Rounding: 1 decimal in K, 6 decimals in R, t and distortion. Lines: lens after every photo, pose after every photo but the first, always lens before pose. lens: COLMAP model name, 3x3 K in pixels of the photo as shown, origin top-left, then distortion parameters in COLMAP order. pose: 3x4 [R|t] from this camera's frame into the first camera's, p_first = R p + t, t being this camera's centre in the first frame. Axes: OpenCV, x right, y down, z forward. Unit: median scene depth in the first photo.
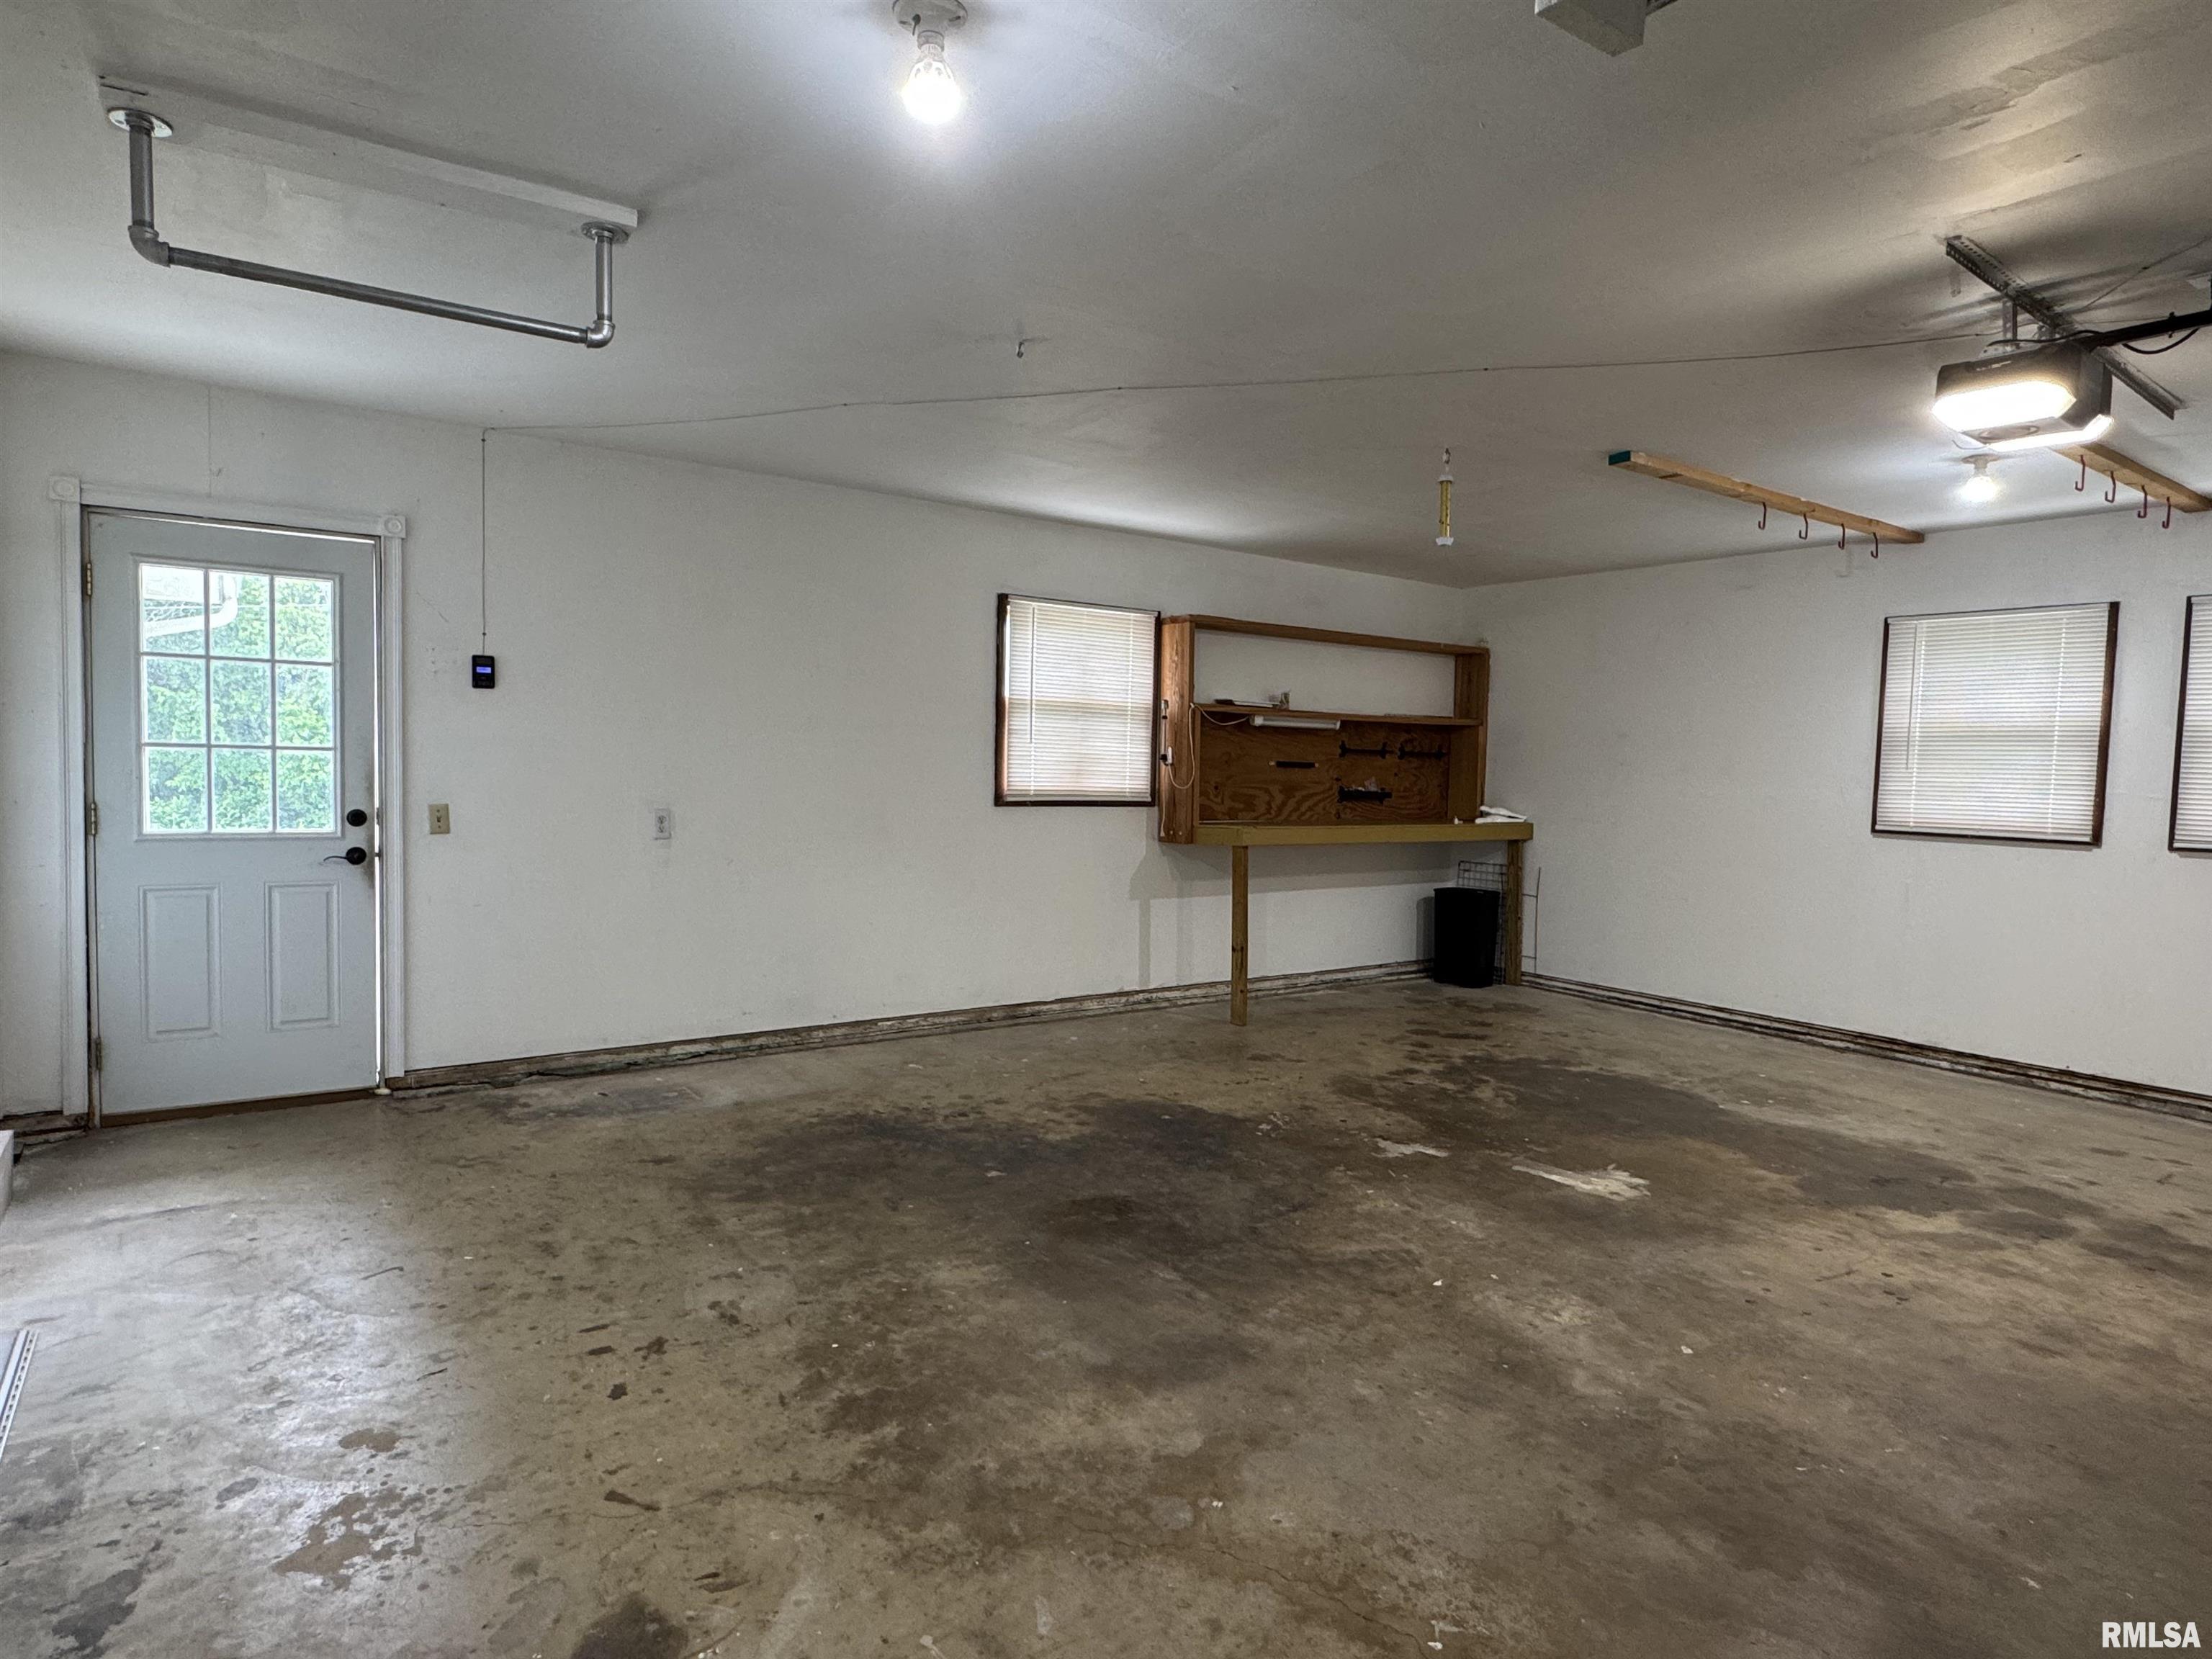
lens RADIAL K [[1233.5, 0, 1106.0], [0, 1233.5, 829.5], [0, 0, 1]] dist [-0.002238, 0.000241]
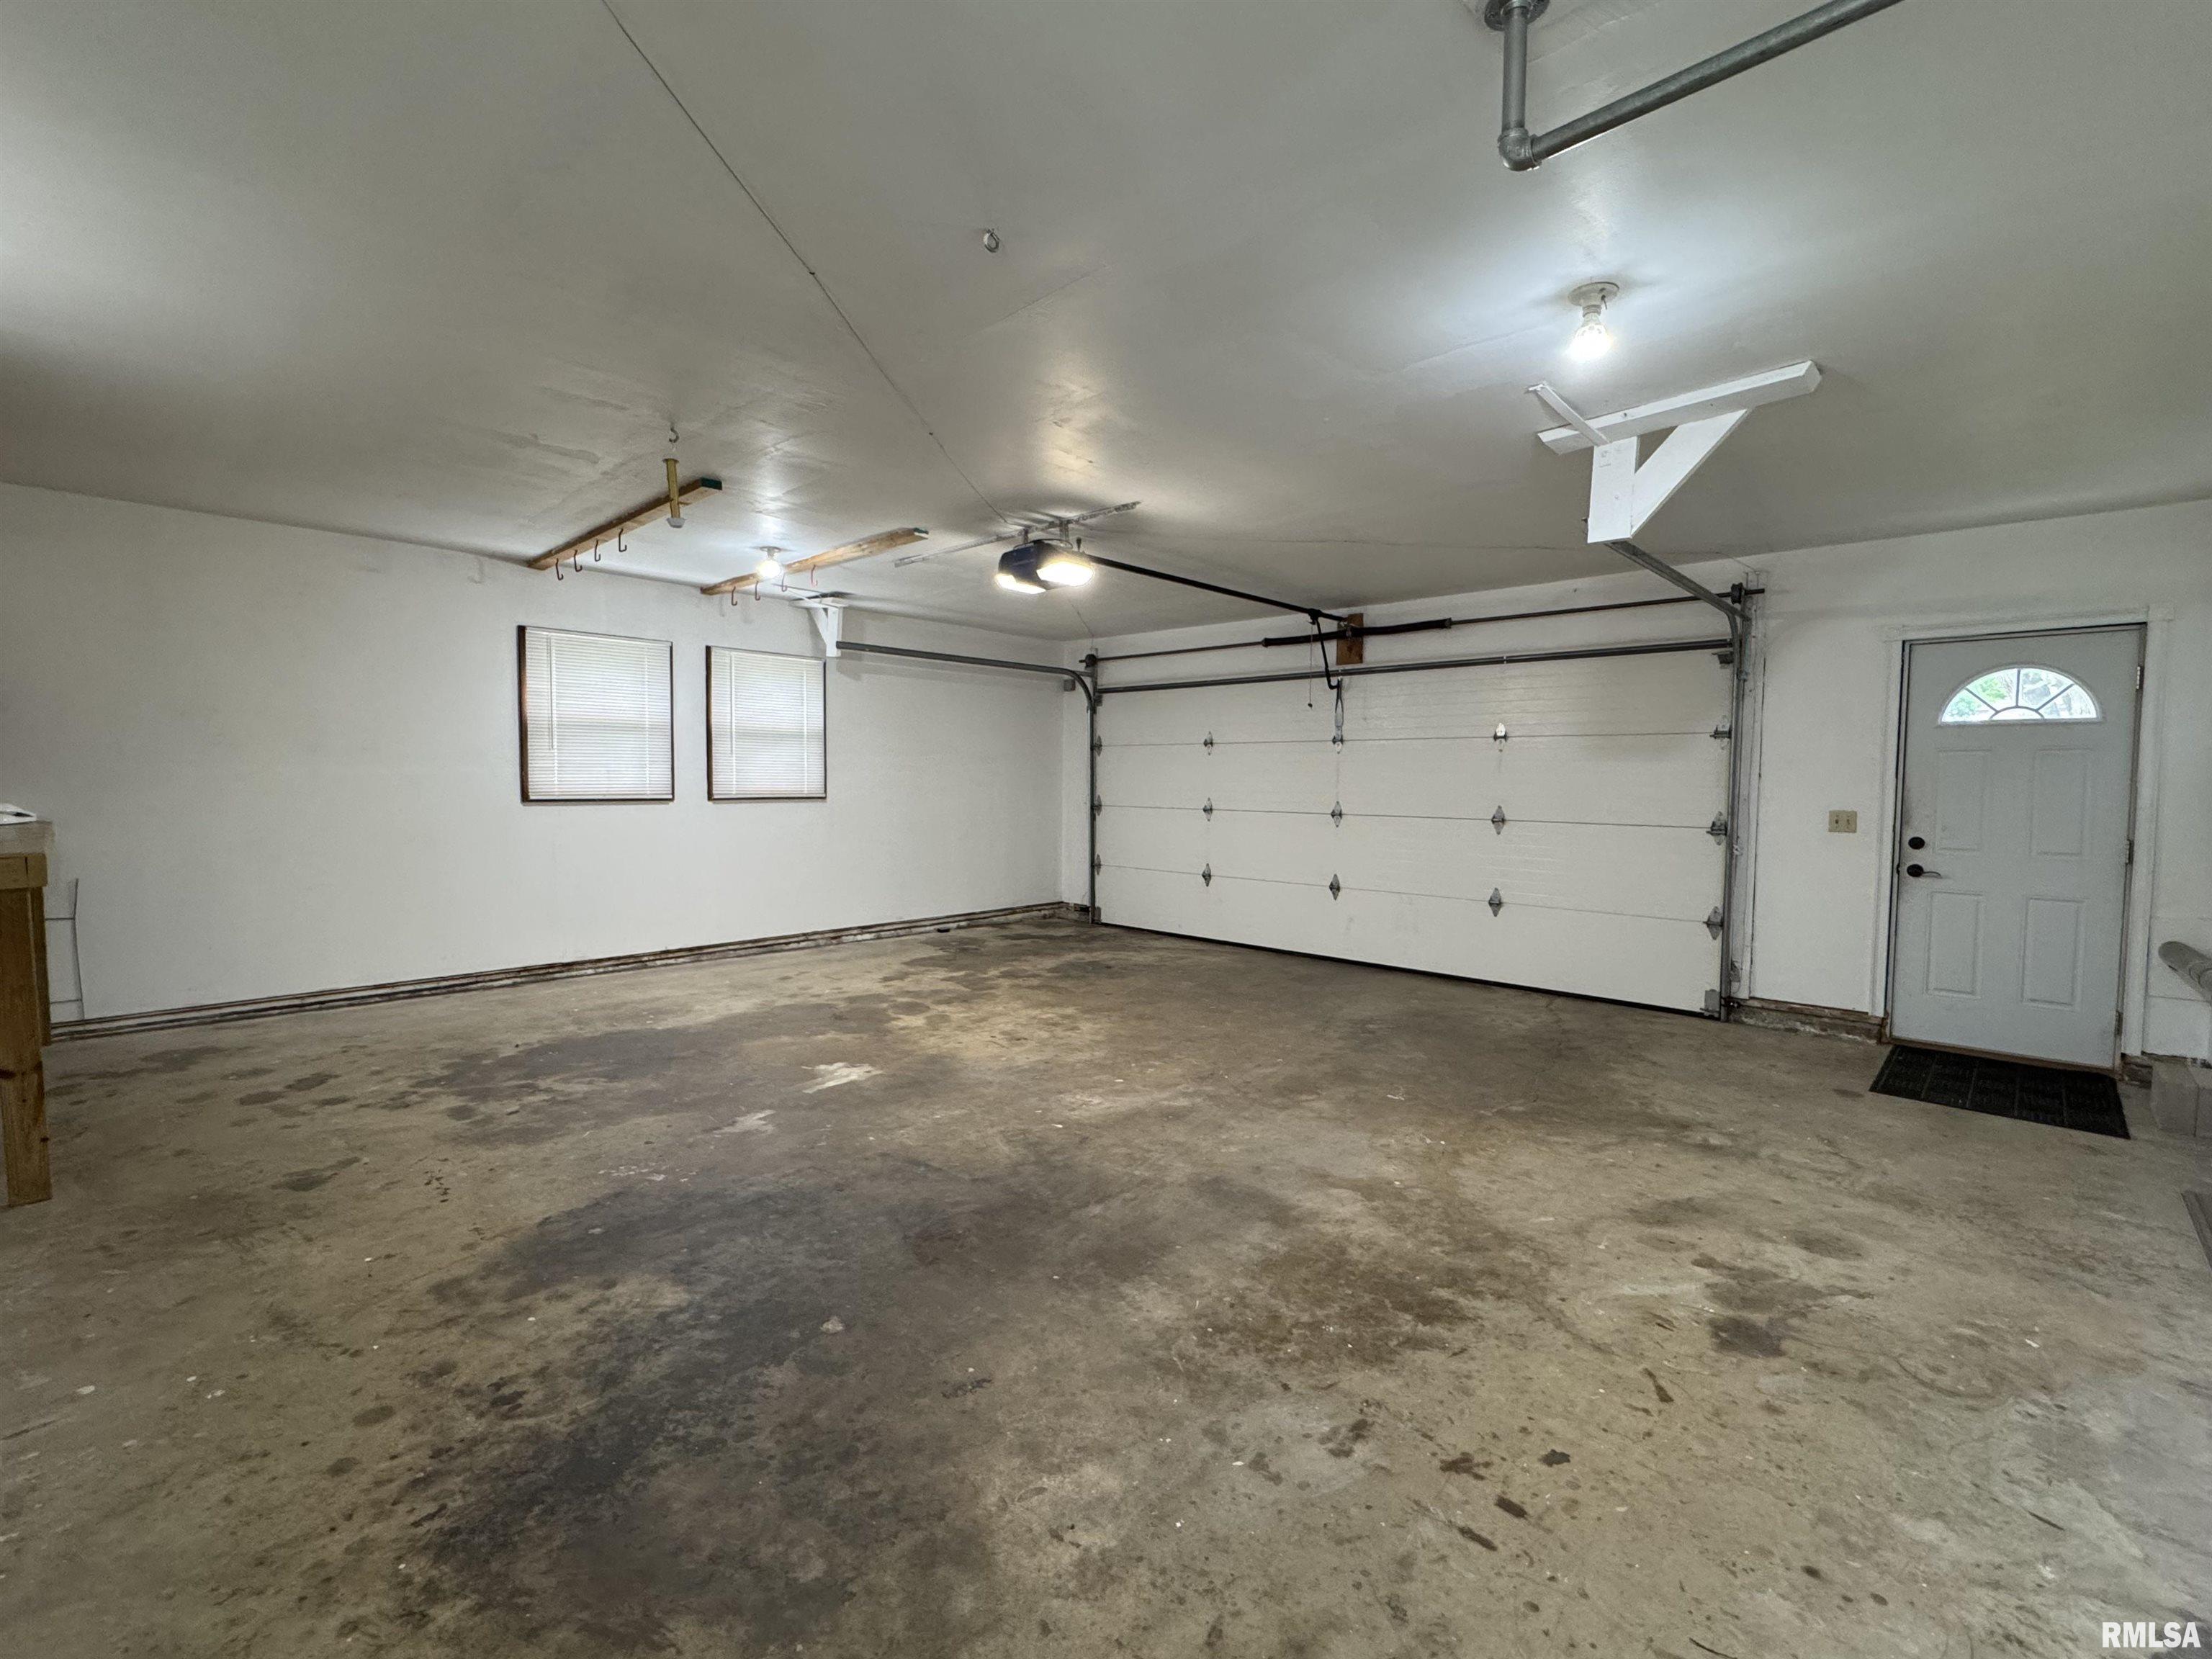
lens RADIAL K [[962.8, 0, 1106.0], [0, 962.8, 829.5], [0, 0, 1]] dist [-0.000156, 0.000119]
pose [[-0.189132, -0.080620, 0.978637, -0.764226], [0.039739, 0.995179, 0.089663, -0.060423], [-0.981147, 0.055848, -0.185017, 1.106696]]
